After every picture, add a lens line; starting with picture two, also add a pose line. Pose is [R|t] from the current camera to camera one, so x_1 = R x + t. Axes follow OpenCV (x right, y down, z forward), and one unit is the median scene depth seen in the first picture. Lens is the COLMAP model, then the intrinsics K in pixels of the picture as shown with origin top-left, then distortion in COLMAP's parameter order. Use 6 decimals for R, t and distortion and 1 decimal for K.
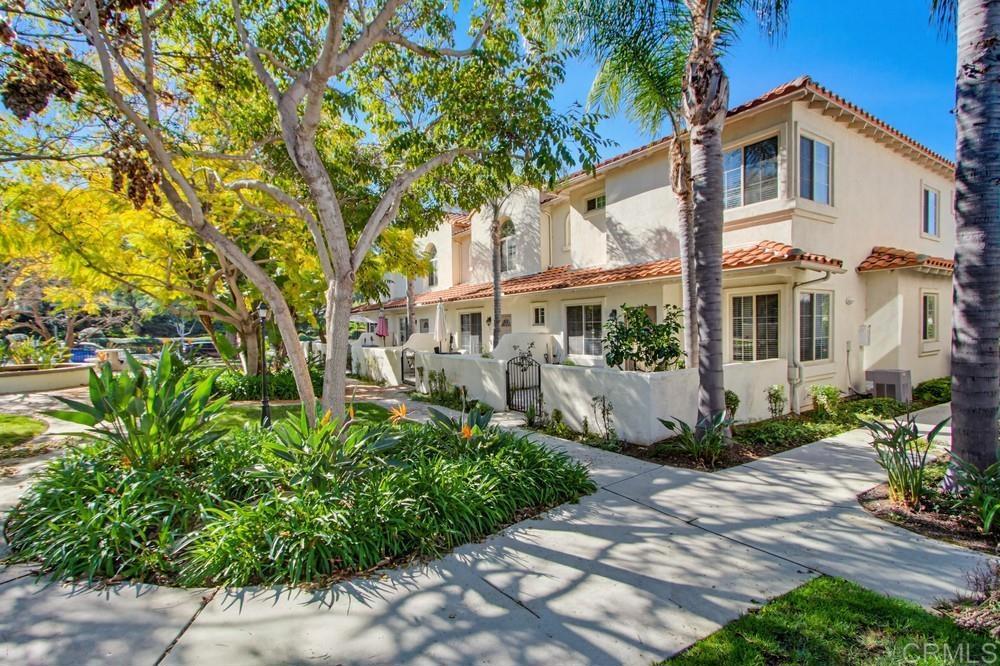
lens RADIAL K [[470.3, 0, 512.9], [0, 470.3, 336.1], [0, 0, 1]] dist [0.000787, 0.001072]
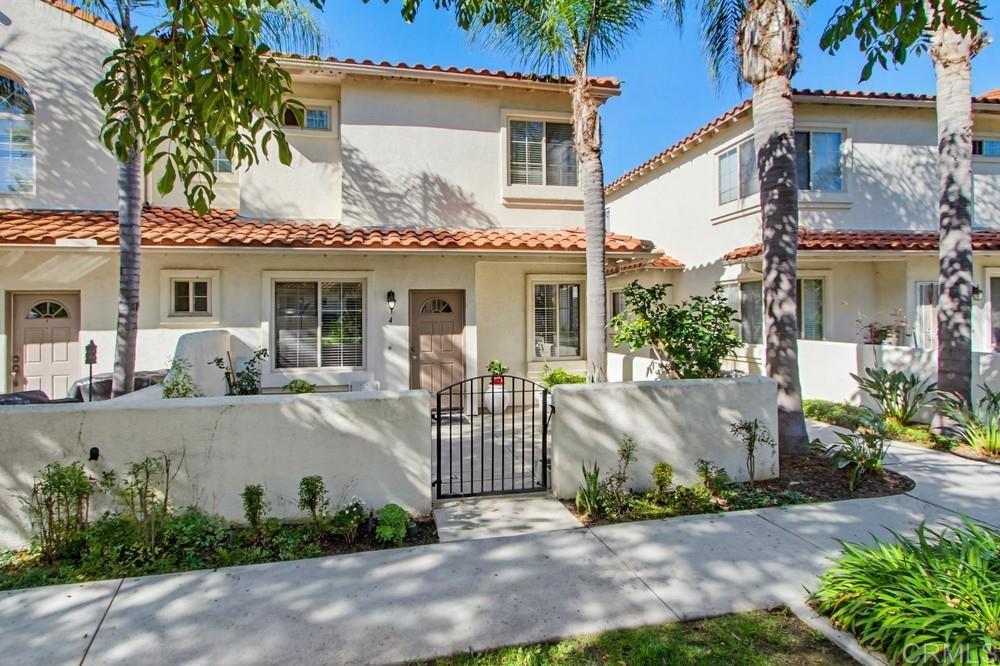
lens RADIAL K [[466.6, 0, 482.4], [0, 466.6, 315.4], [0, 0, 1]] dist [-0.001346, 0.000639]
pose [[0.407862, 0.013724, 0.912940, -0.277447], [0.024489, 0.999363, -0.025964, -0.003668], [-0.912715, 0.032947, 0.407266, 0.545247]]
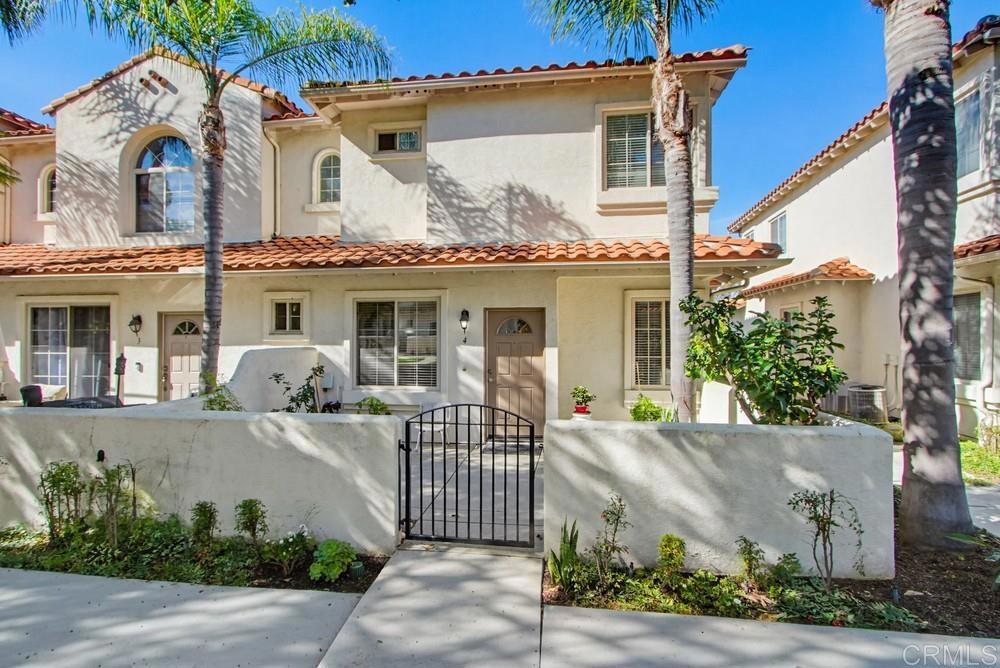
lens RADIAL K [[470.3, 0, 512.9], [0, 470.3, 337.1], [0, 0, 1]] dist [0.000787, 0.001072]
pose [[0.676446, 0.019322, 0.736238, -0.172426], [0.005230, 0.999505, -0.031036, -0.001443], [-0.736473, 0.024845, 0.676010, 0.466501]]
